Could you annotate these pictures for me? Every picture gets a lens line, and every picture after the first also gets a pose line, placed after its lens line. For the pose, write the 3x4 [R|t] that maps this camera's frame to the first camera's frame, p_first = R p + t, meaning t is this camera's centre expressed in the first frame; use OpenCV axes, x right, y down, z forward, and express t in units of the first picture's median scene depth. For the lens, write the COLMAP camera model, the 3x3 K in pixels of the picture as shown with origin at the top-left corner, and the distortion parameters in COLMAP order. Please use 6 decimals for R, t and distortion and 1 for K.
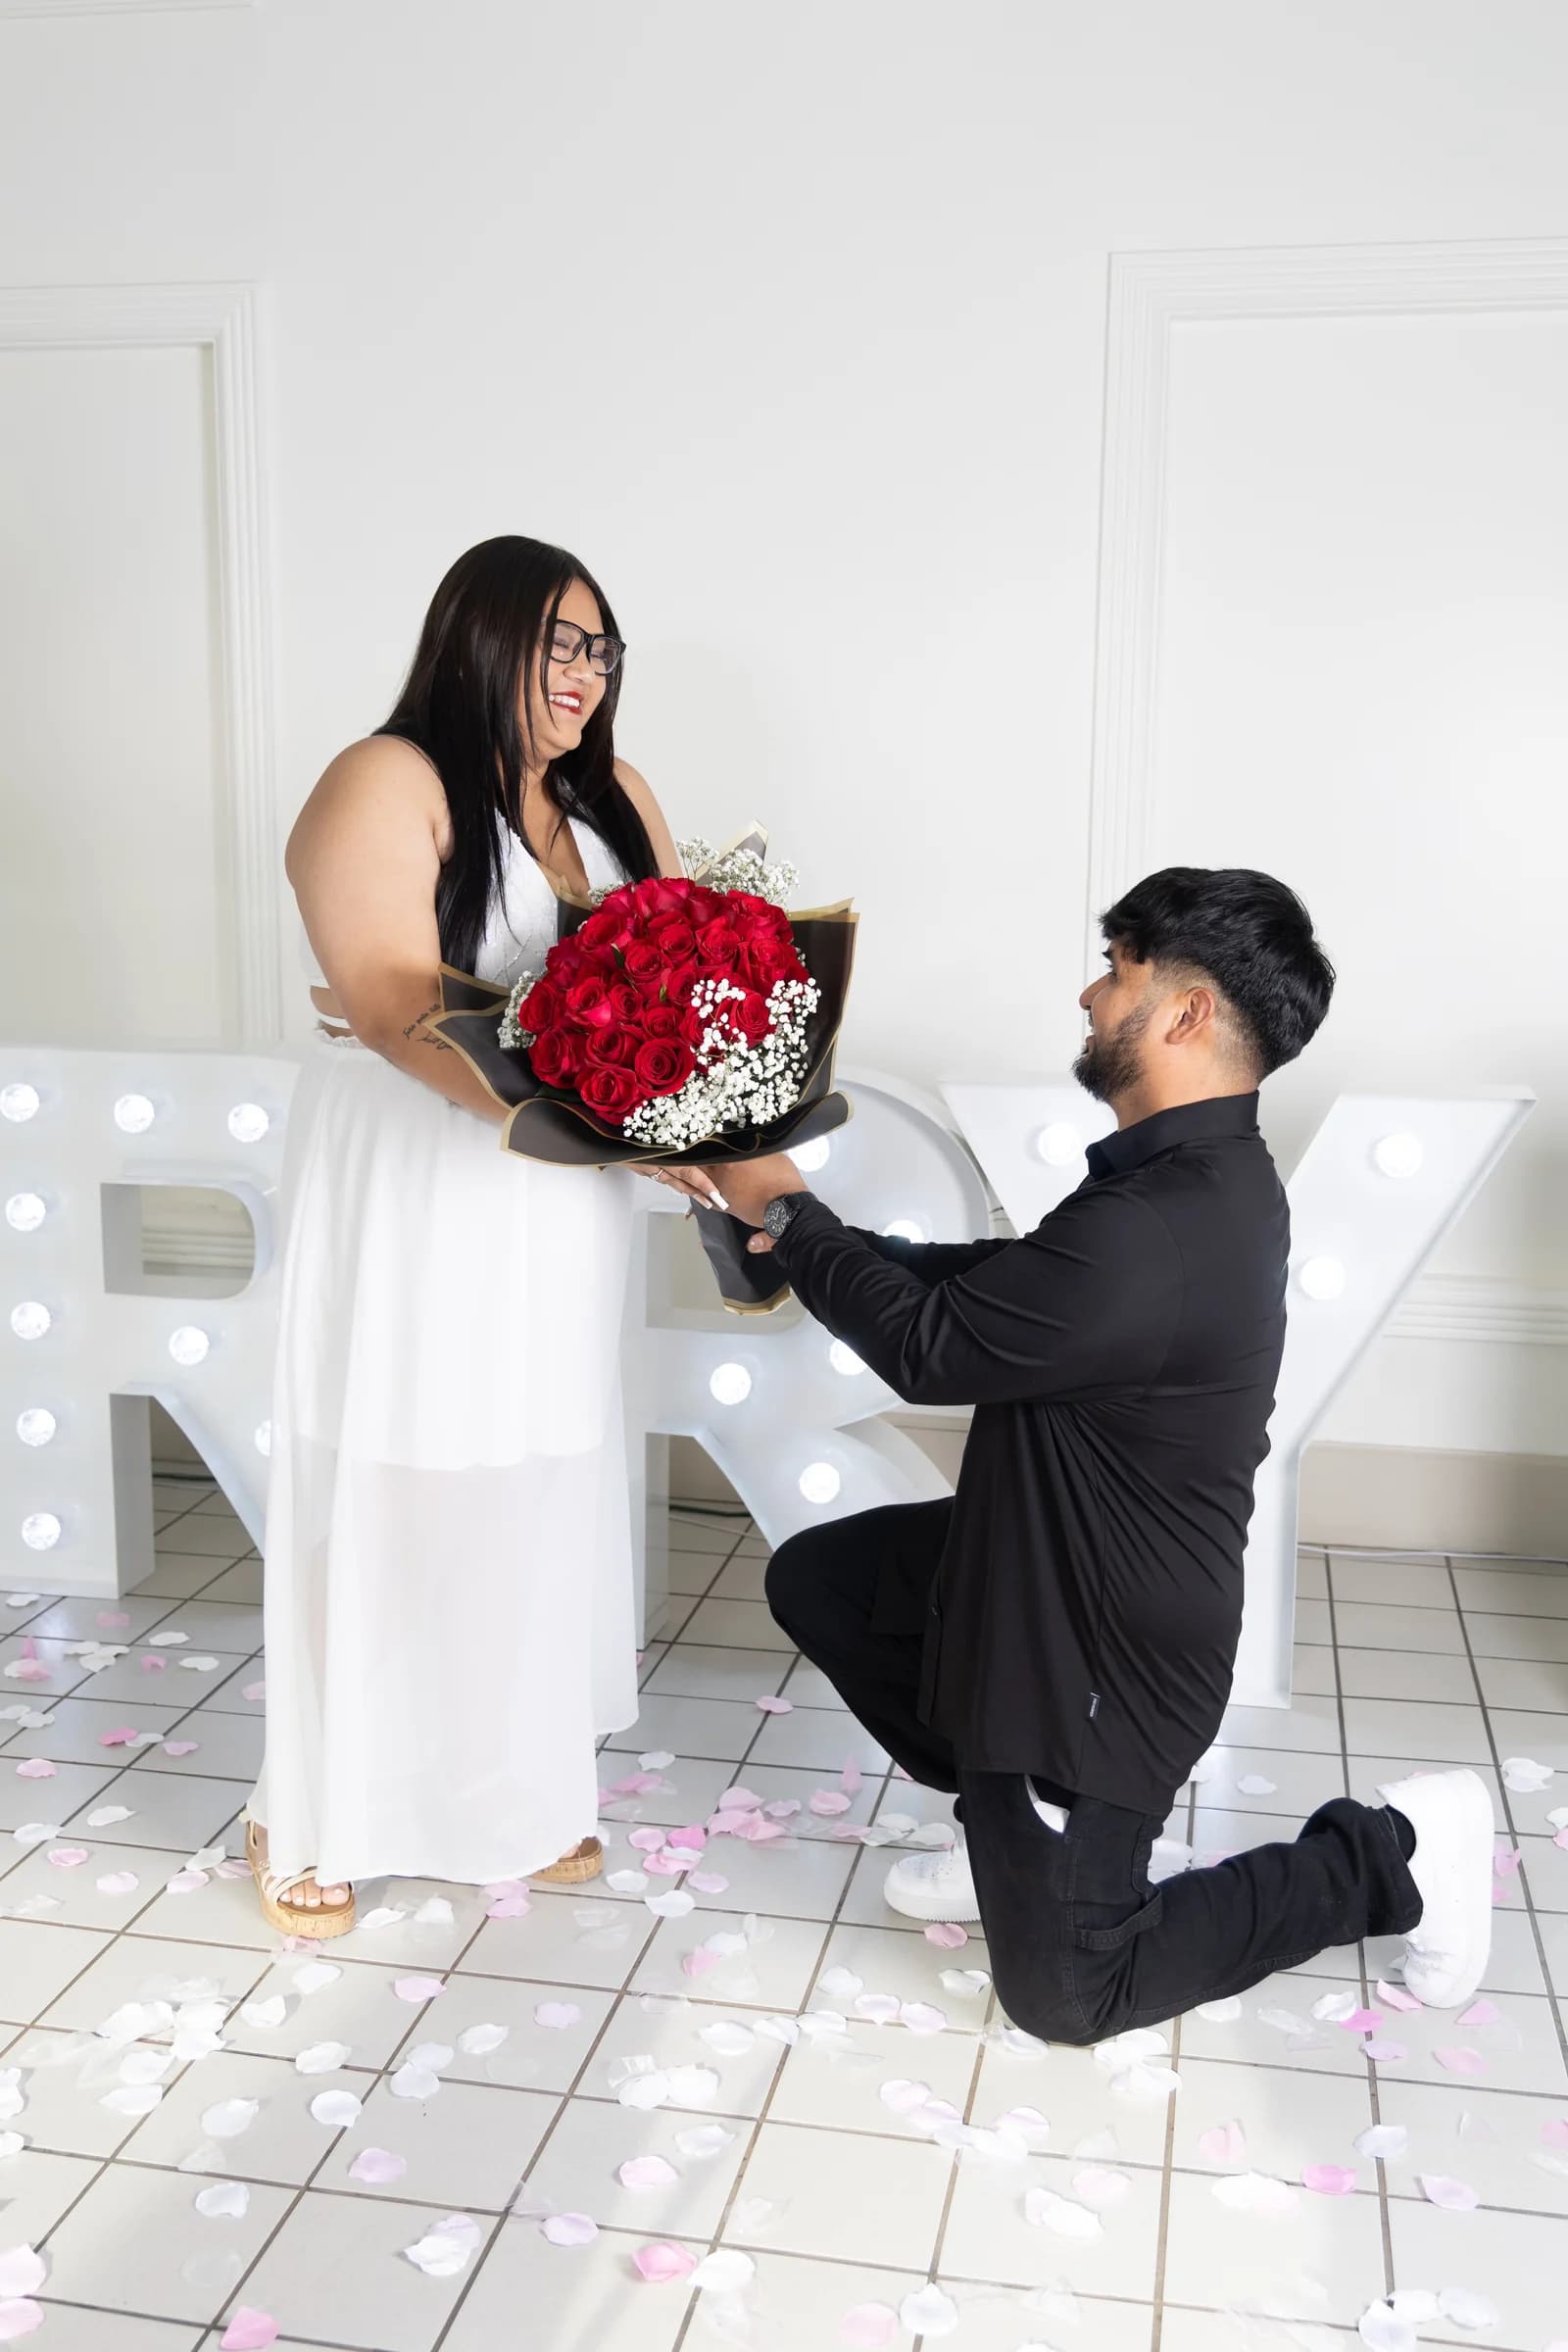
lens RADIAL K [[2302.5, 0, 783.7], [0, 2302.5, 1177.3], [0, 0, 1]] dist [-0.020795, 0.000000]
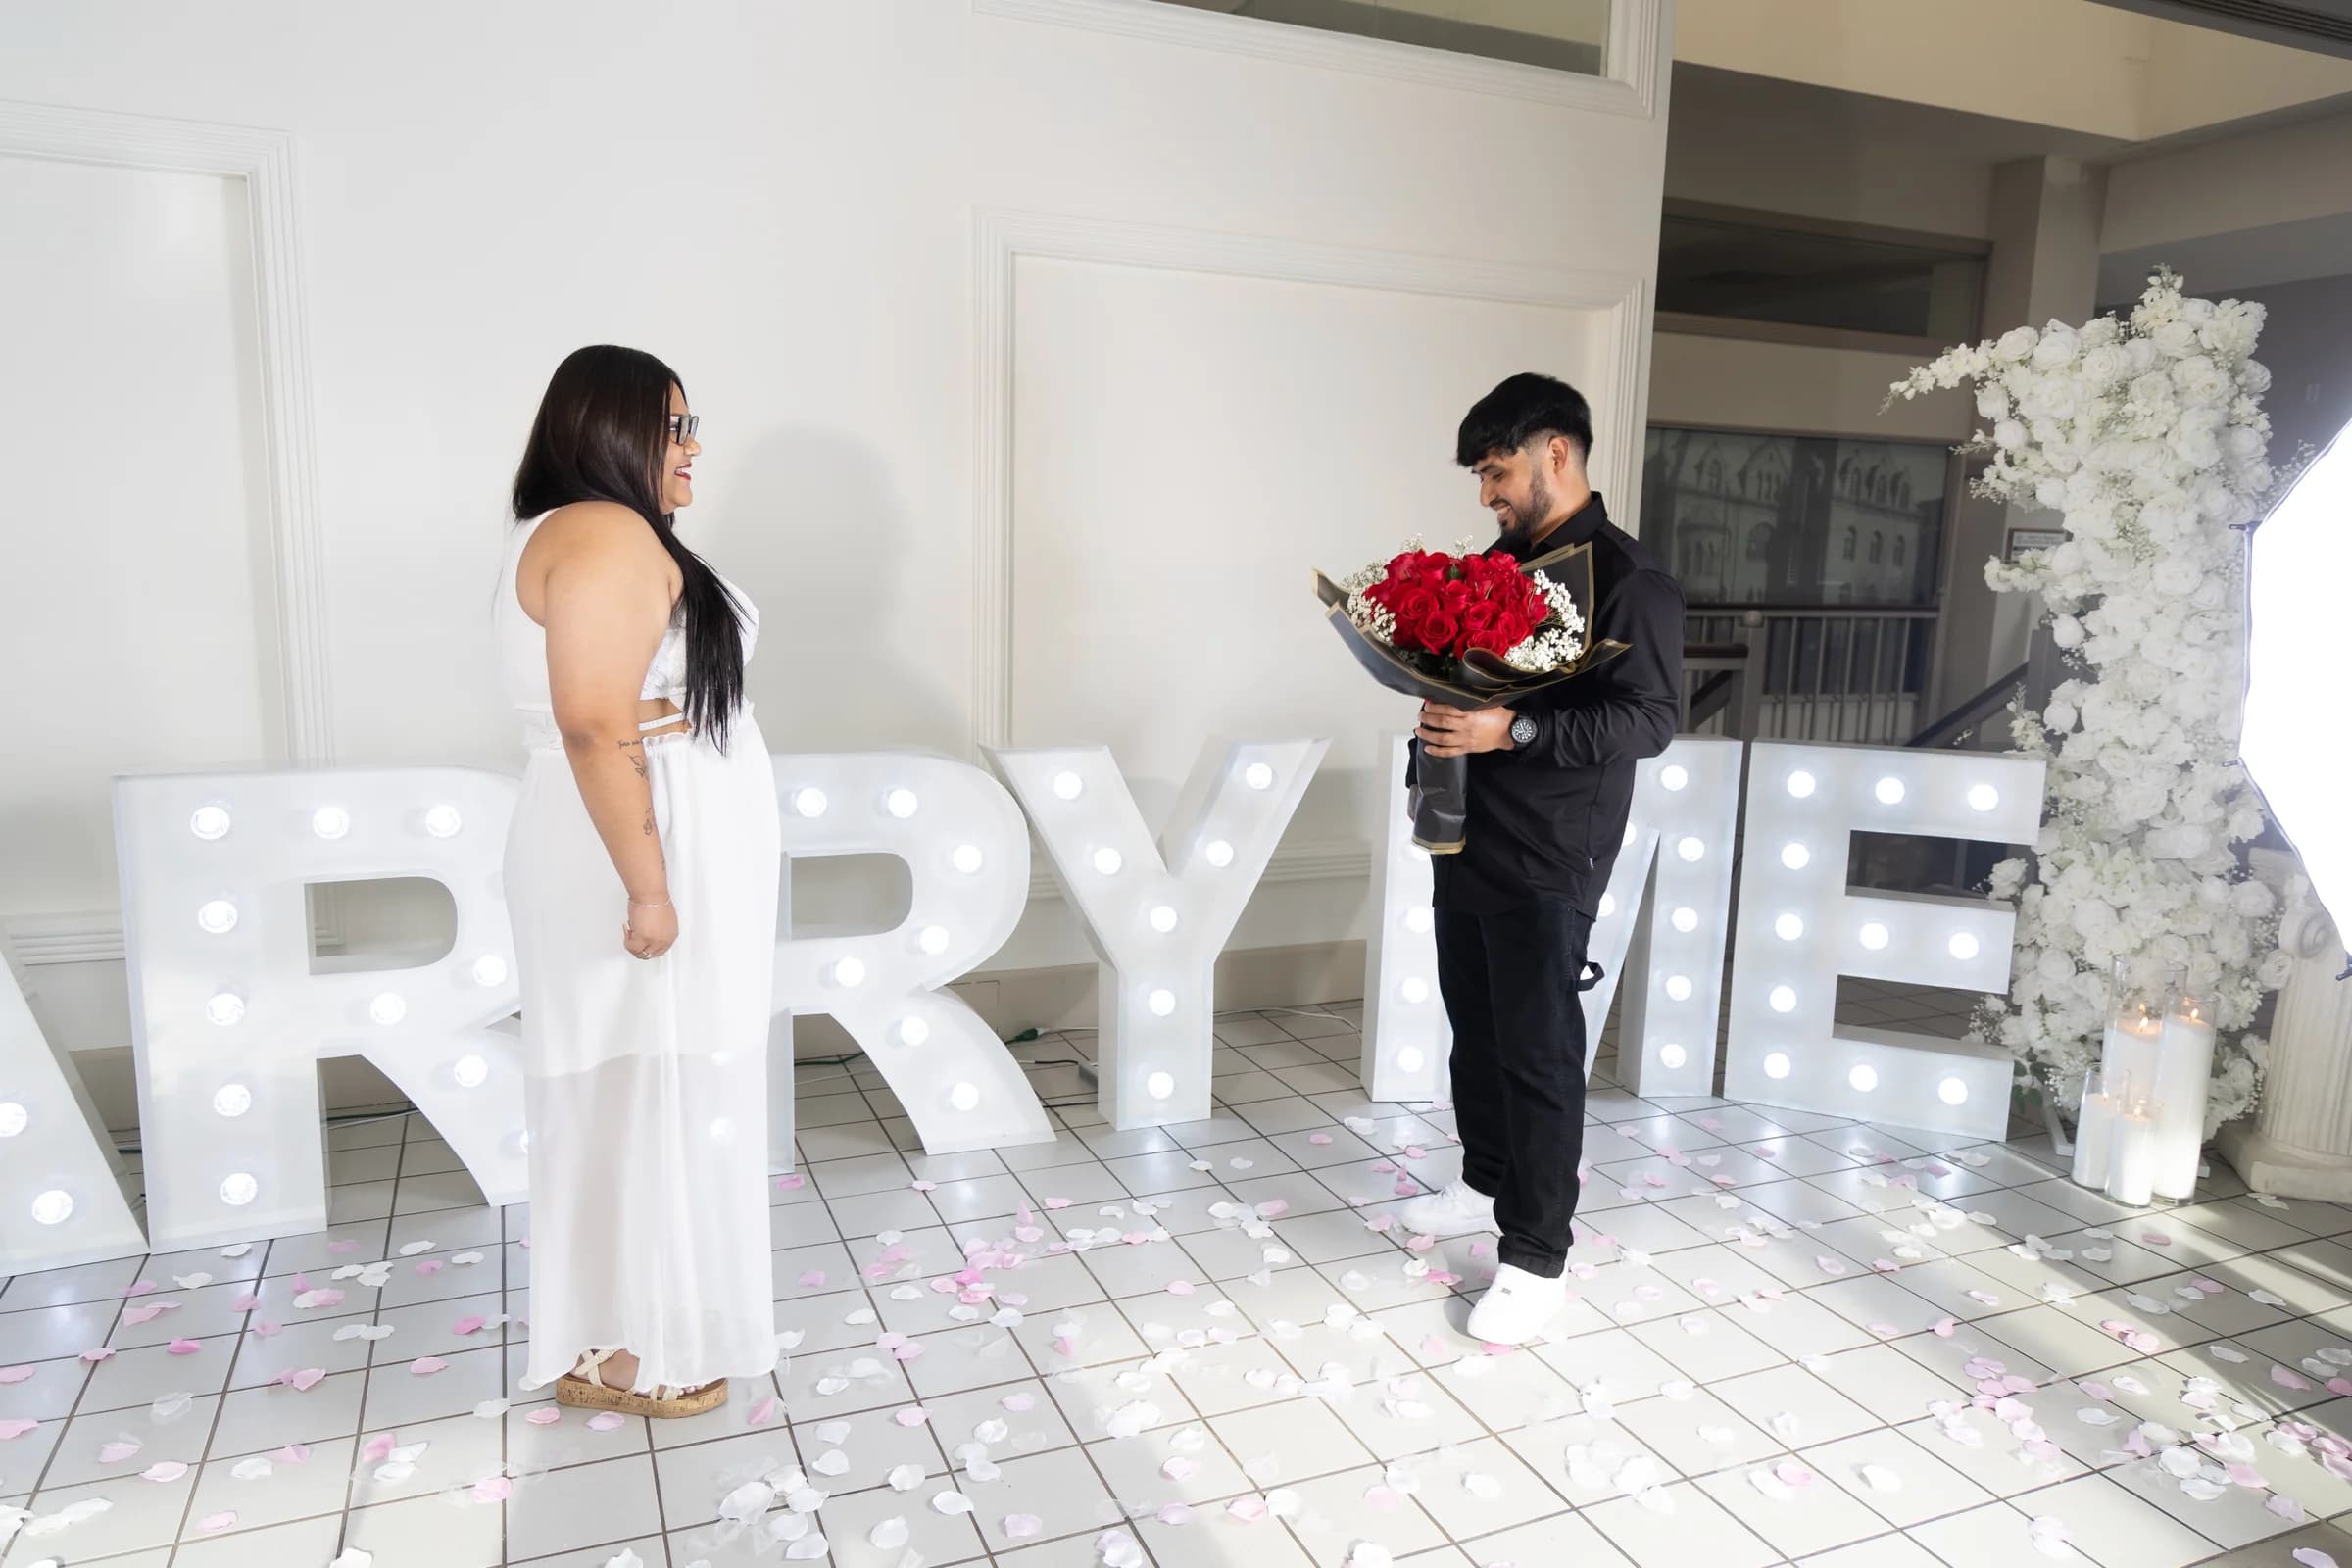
lens RADIAL K [[1569.6, 0, 1175.1], [0, 1569.6, 784.7], [0, 0, 1]] dist [-0.000680, -0.001134]
pose [[0.825745, -0.075669, 0.558944, -0.483850], [0.085331, 0.996314, 0.008818, -0.020877], [-0.557551, 0.040413, 0.829158, 0.096906]]
